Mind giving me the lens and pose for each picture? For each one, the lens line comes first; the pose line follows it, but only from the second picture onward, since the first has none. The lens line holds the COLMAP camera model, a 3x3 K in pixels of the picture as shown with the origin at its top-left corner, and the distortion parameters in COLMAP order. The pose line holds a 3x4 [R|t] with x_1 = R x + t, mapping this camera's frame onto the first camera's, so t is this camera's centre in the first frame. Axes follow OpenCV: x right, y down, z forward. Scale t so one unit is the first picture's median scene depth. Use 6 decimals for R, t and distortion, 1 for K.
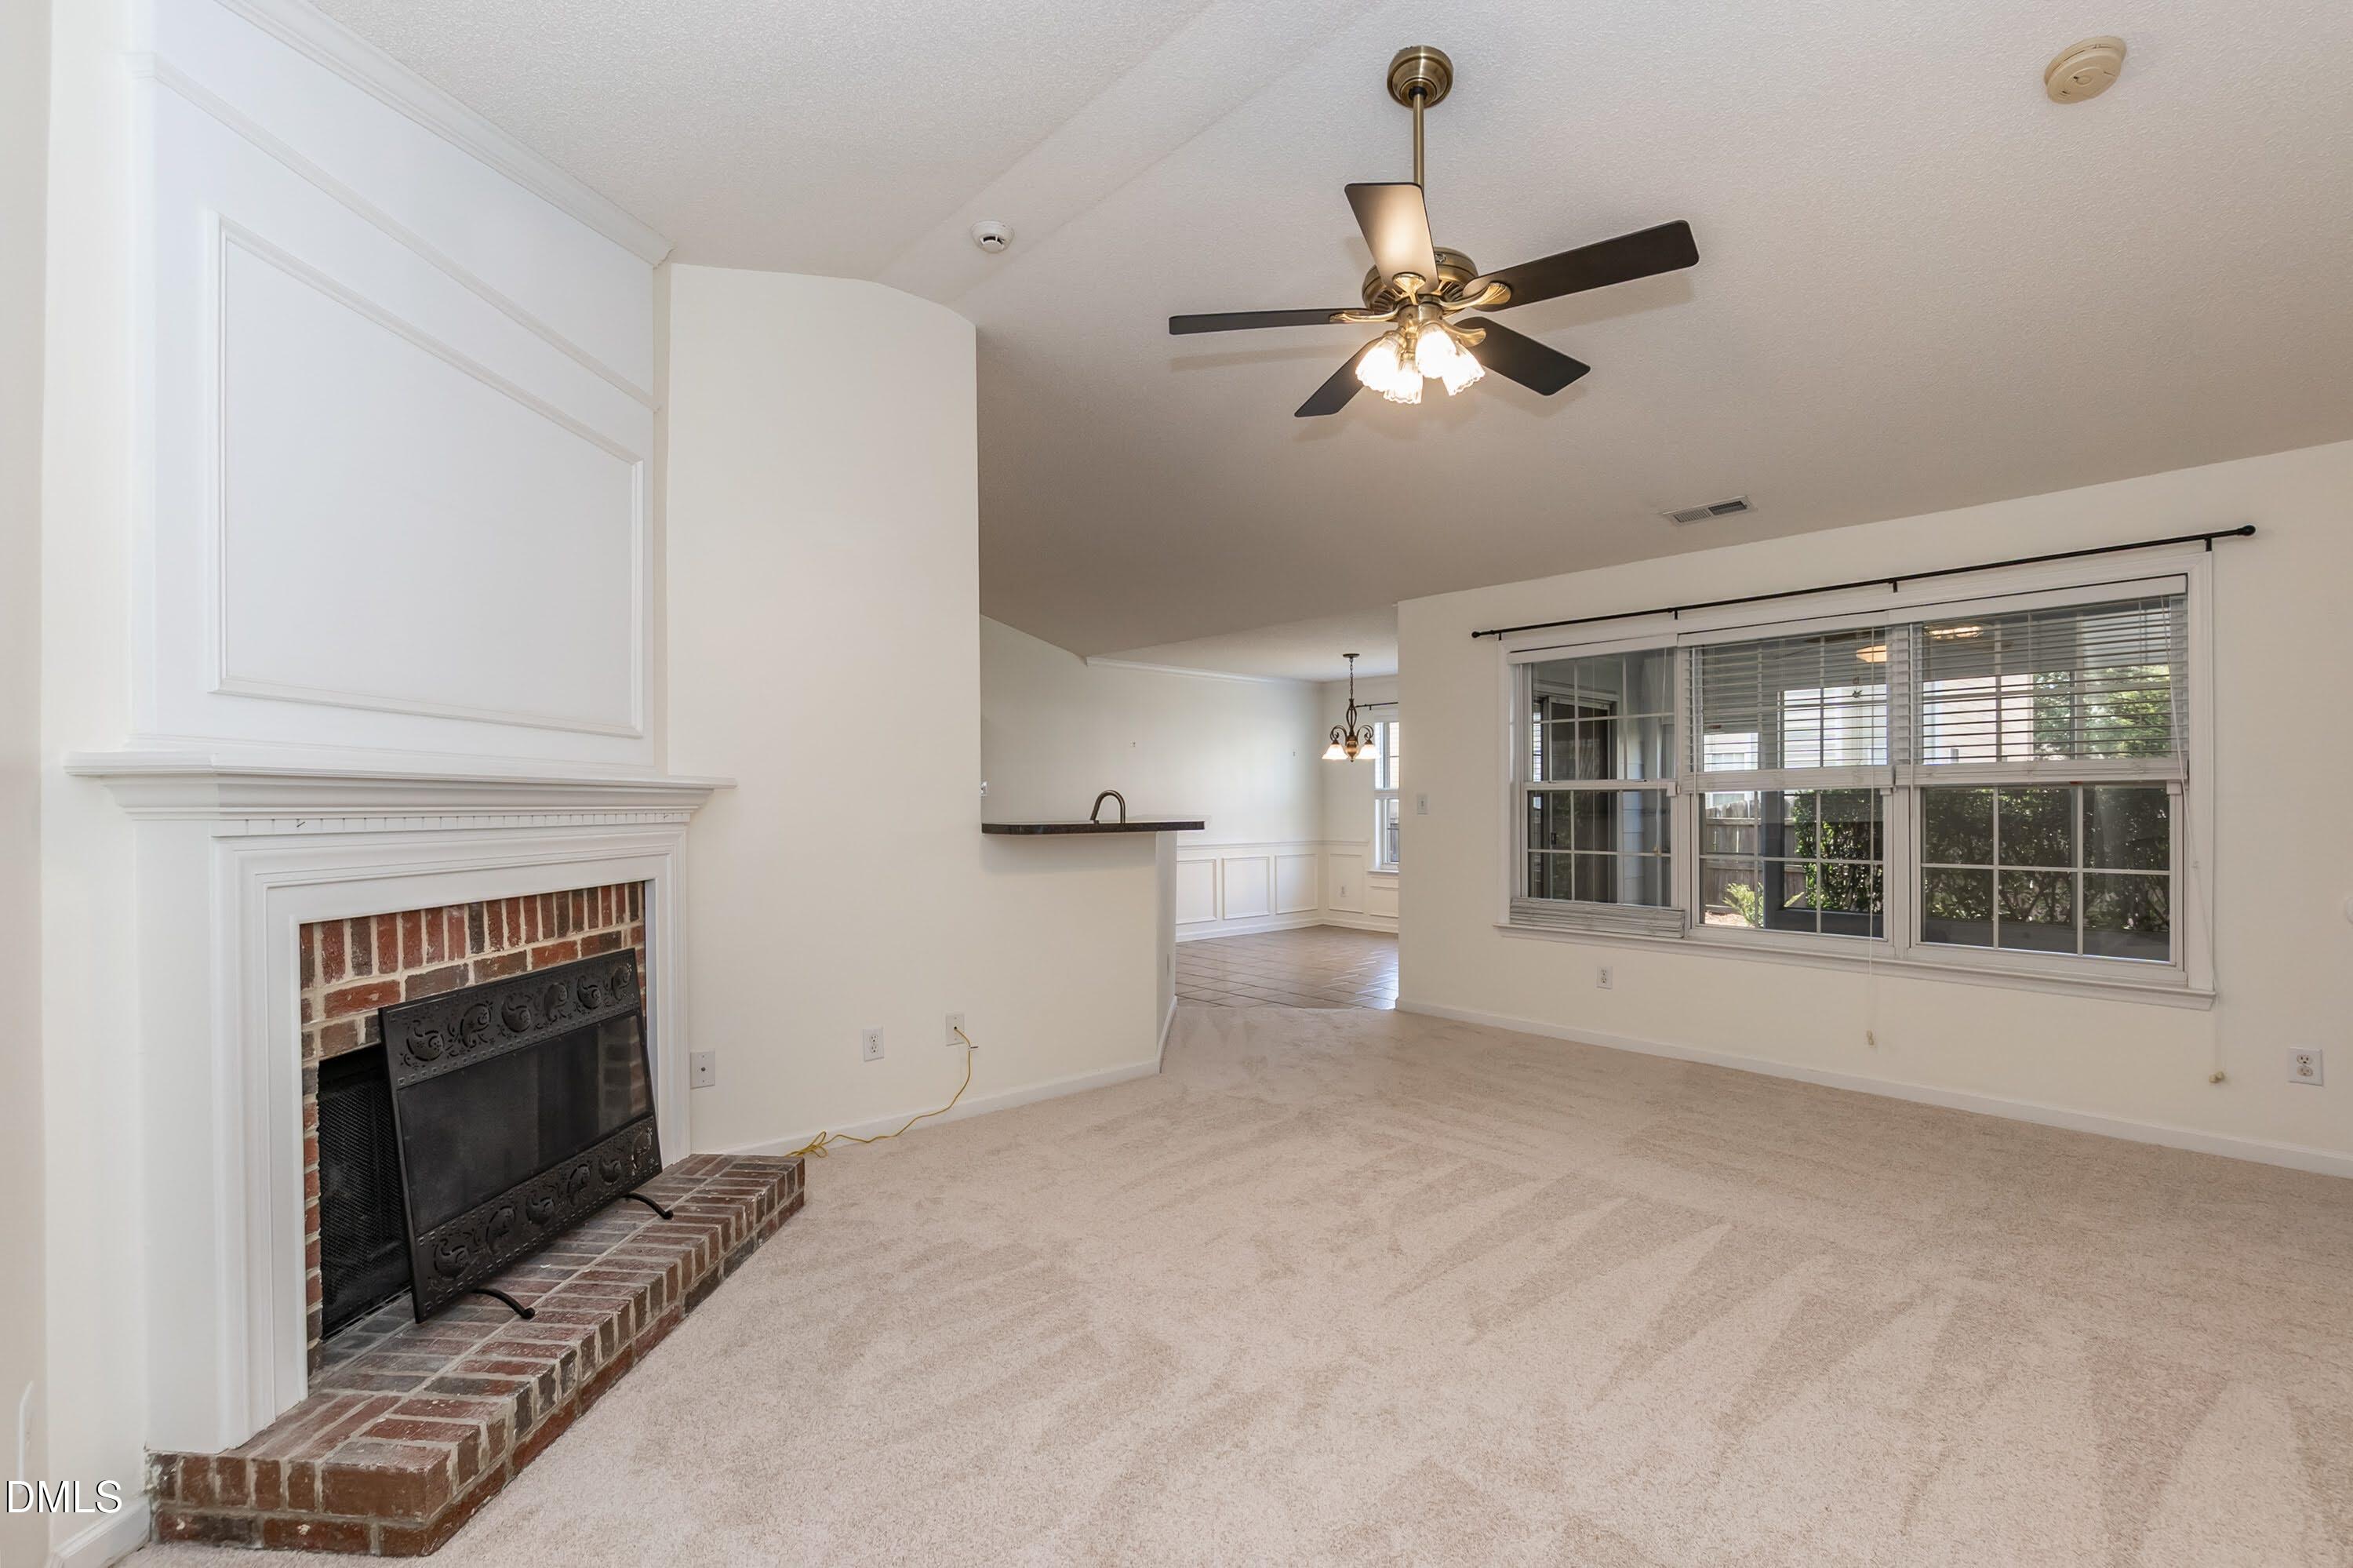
lens RADIAL K [[1021.6, 0, 1174.8], [0, 1021.6, 801.5], [0, 0, 1]] dist [-0.019779, 0.002173]
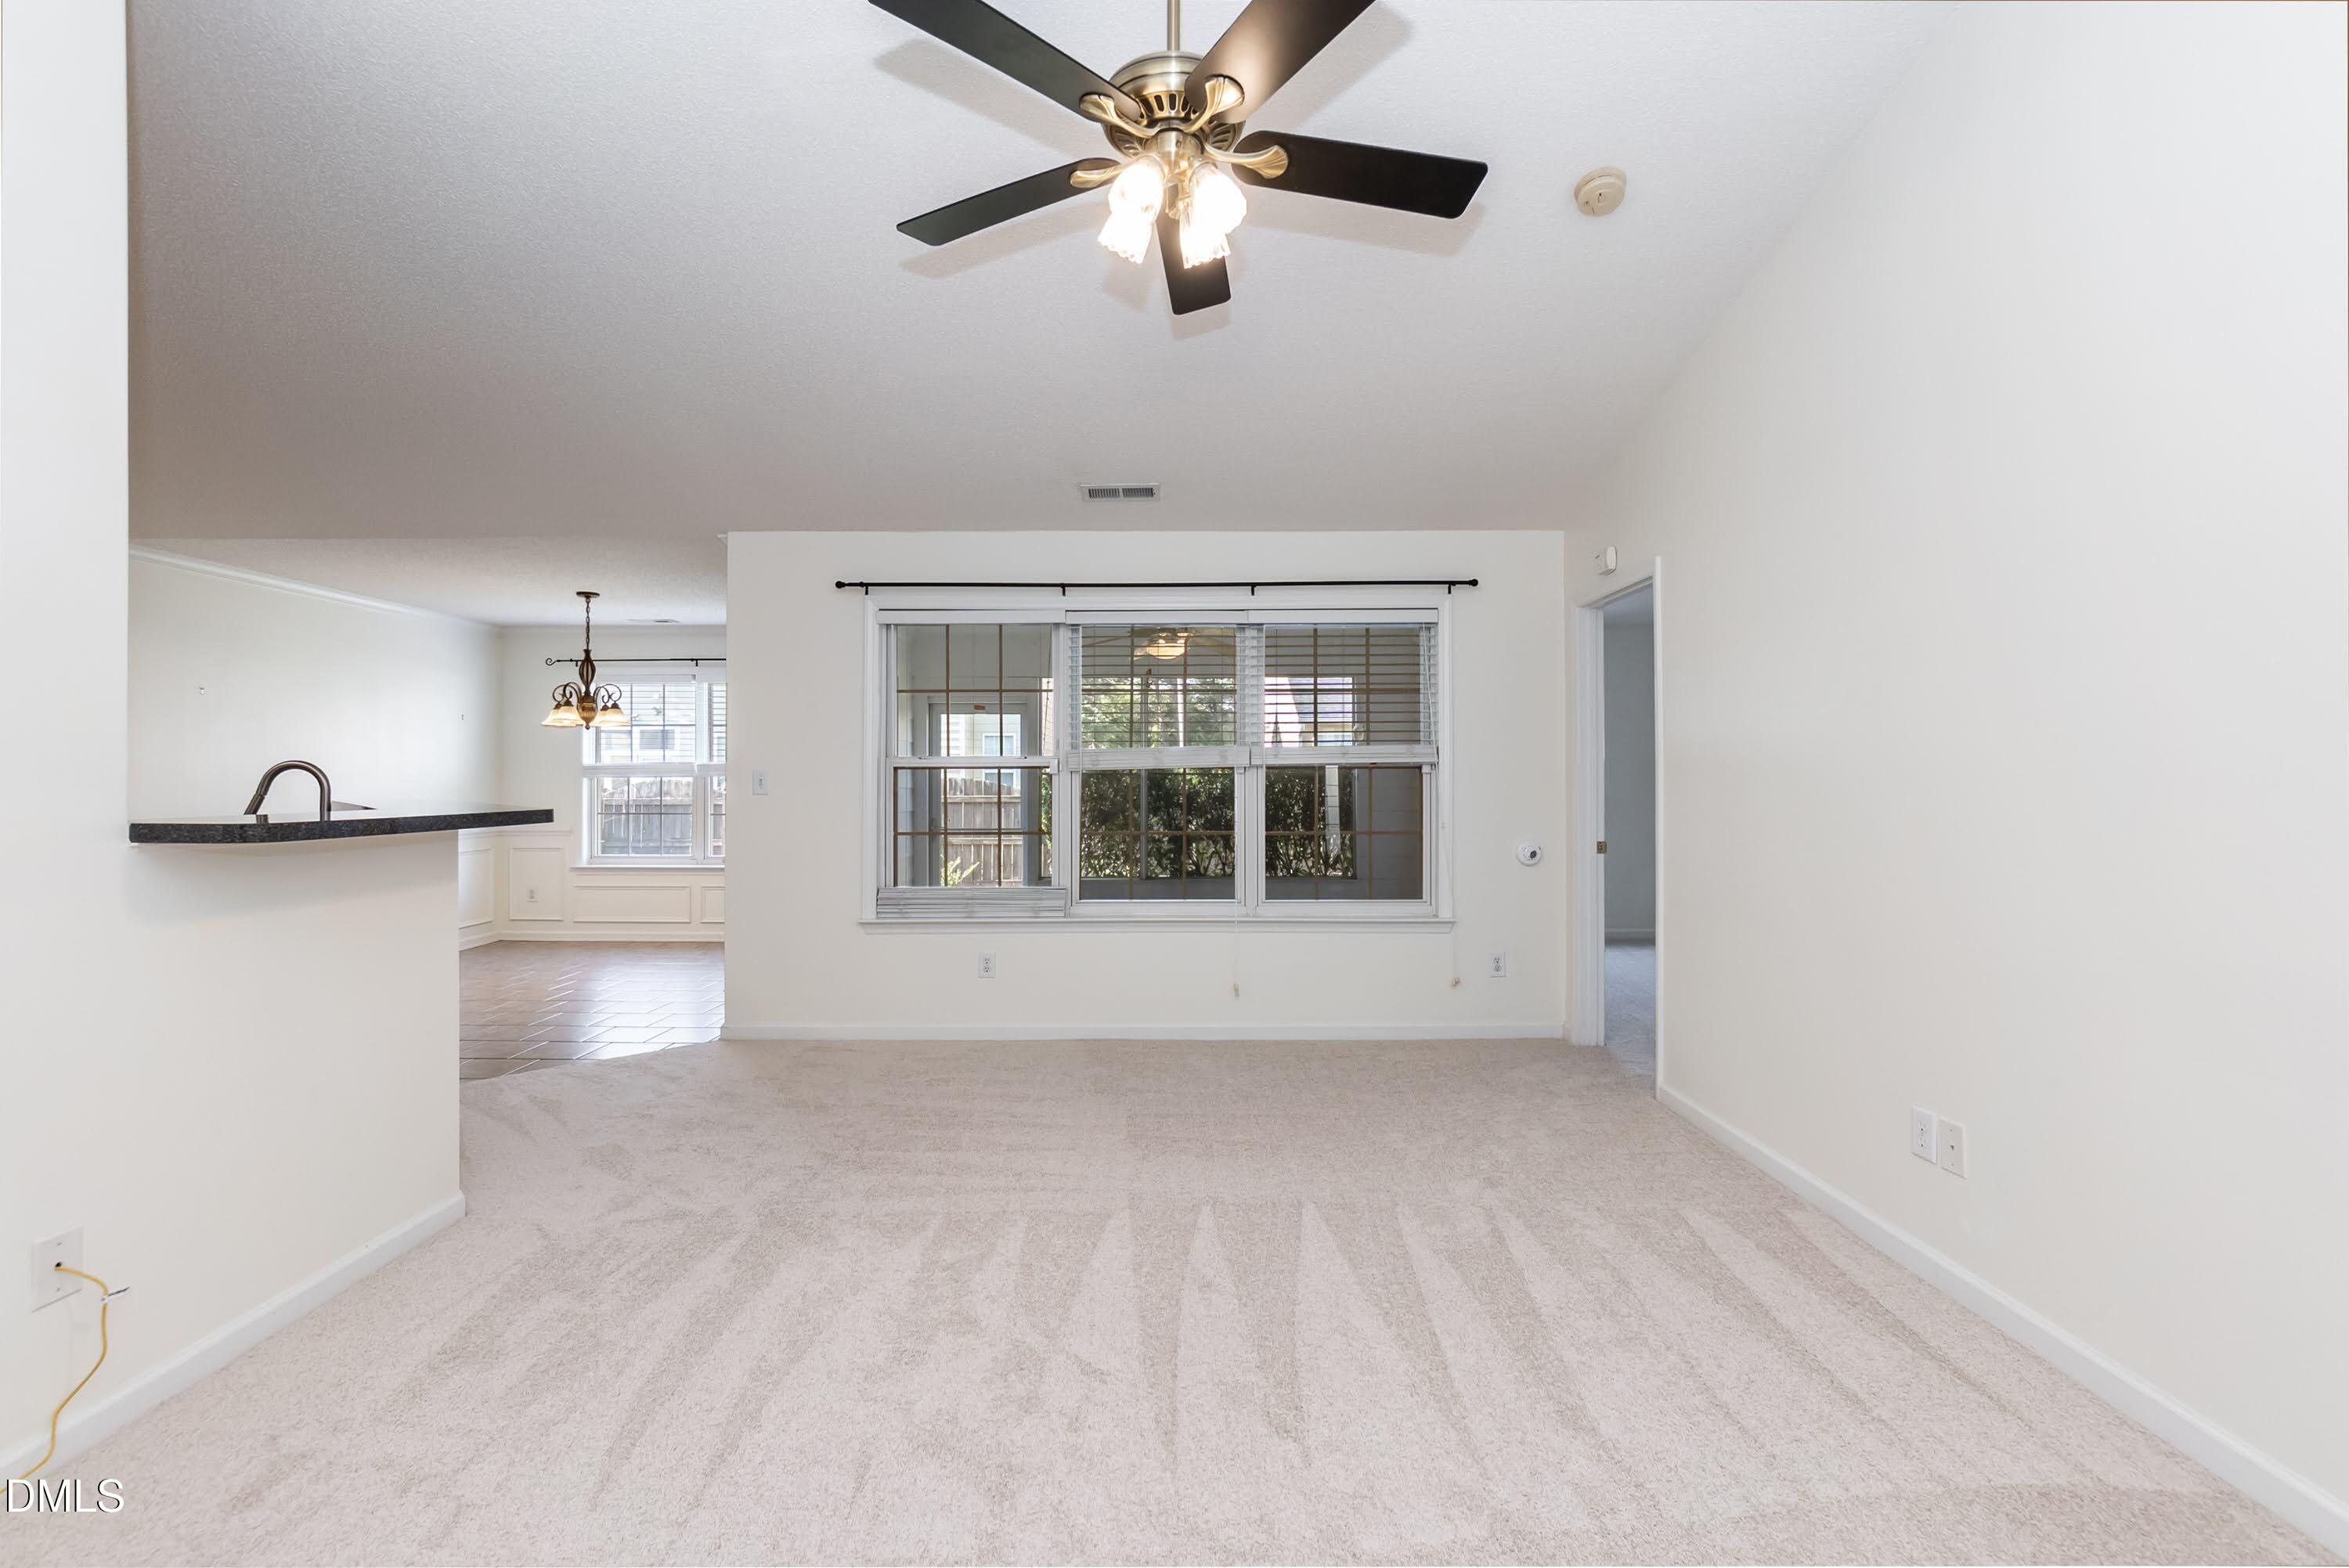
lens RADIAL K [[1019.8, 0, 1174.4], [0, 1019.8, 777.5], [0, 0, 1]] dist [-0.019779, 0.002173]
pose [[0.675129, -0.000973, 0.737699, -0.189853], [0.002842, 0.999995, -0.001282, -0.000660], [-0.737694, 0.002963, 0.675129, 0.282726]]
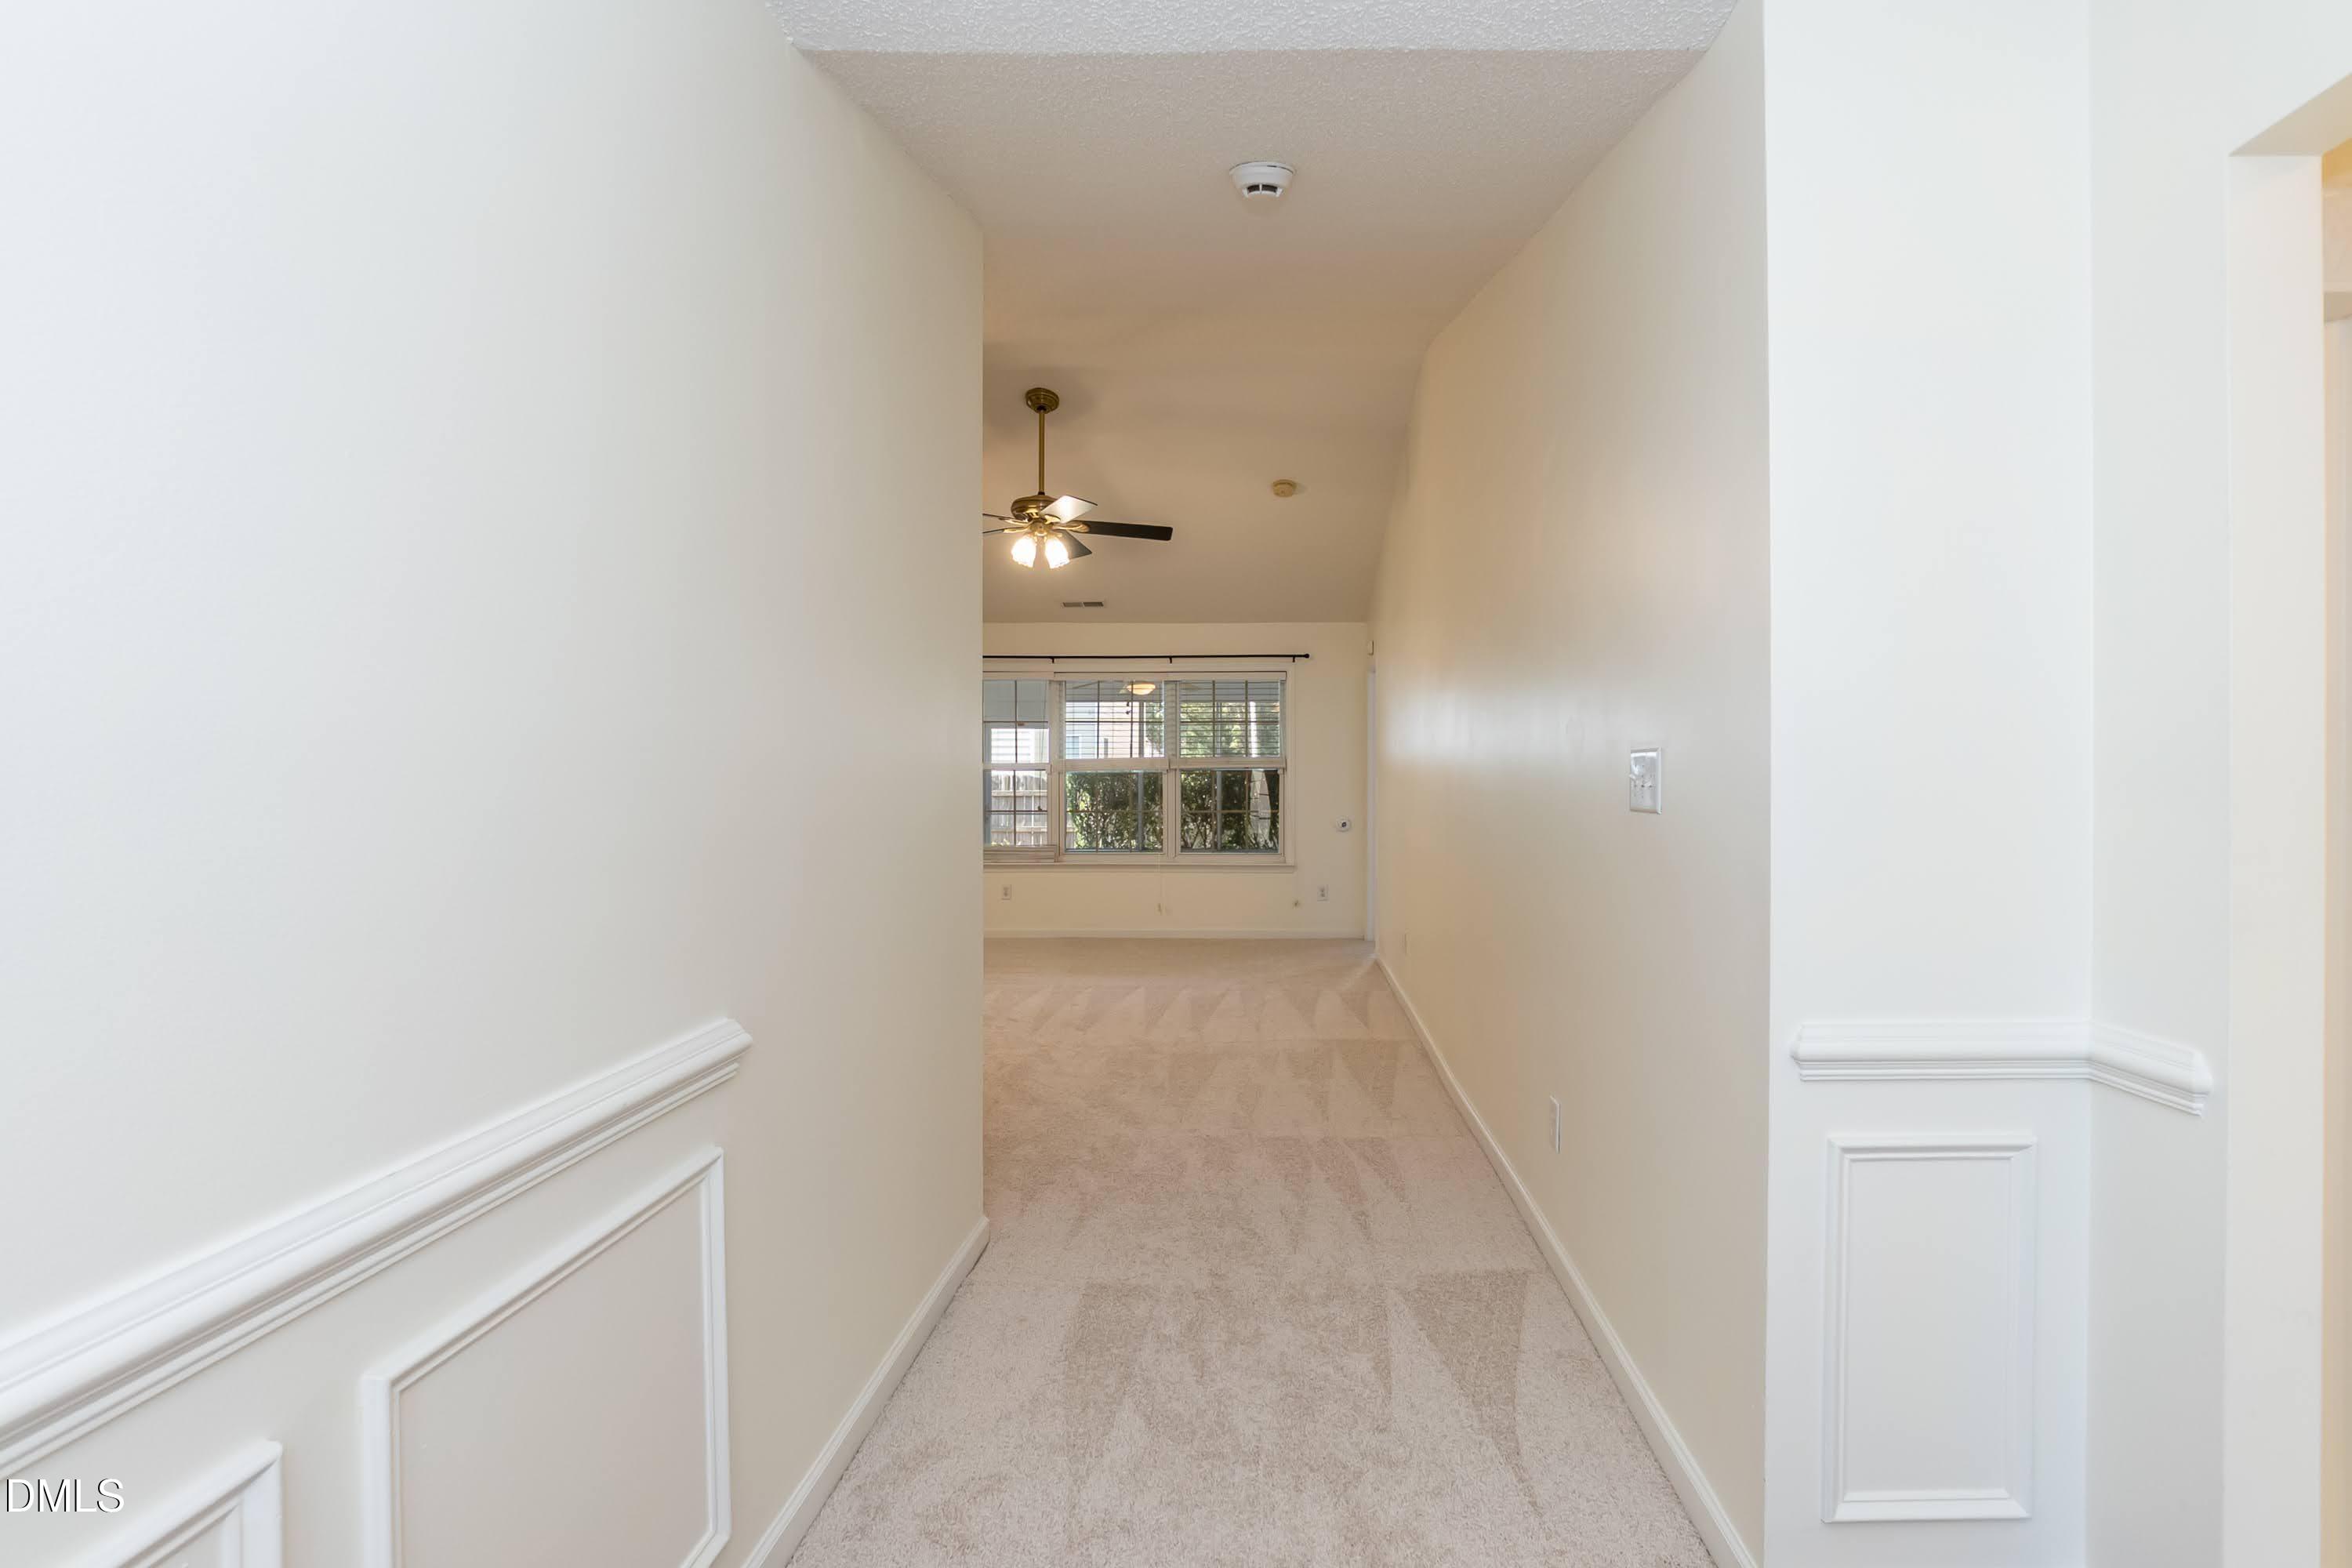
lens RADIAL K [[1021.2, 0, 1261.4], [0, 1021.2, 800.9], [0, 0, 1]] dist [-0.019779, 0.002173]
pose [[0.670713, -0.014480, 0.741576, -0.540503], [-0.001630, 0.999778, 0.020996, 0.003569], [-0.741715, -0.015291, 0.670541, -0.358620]]
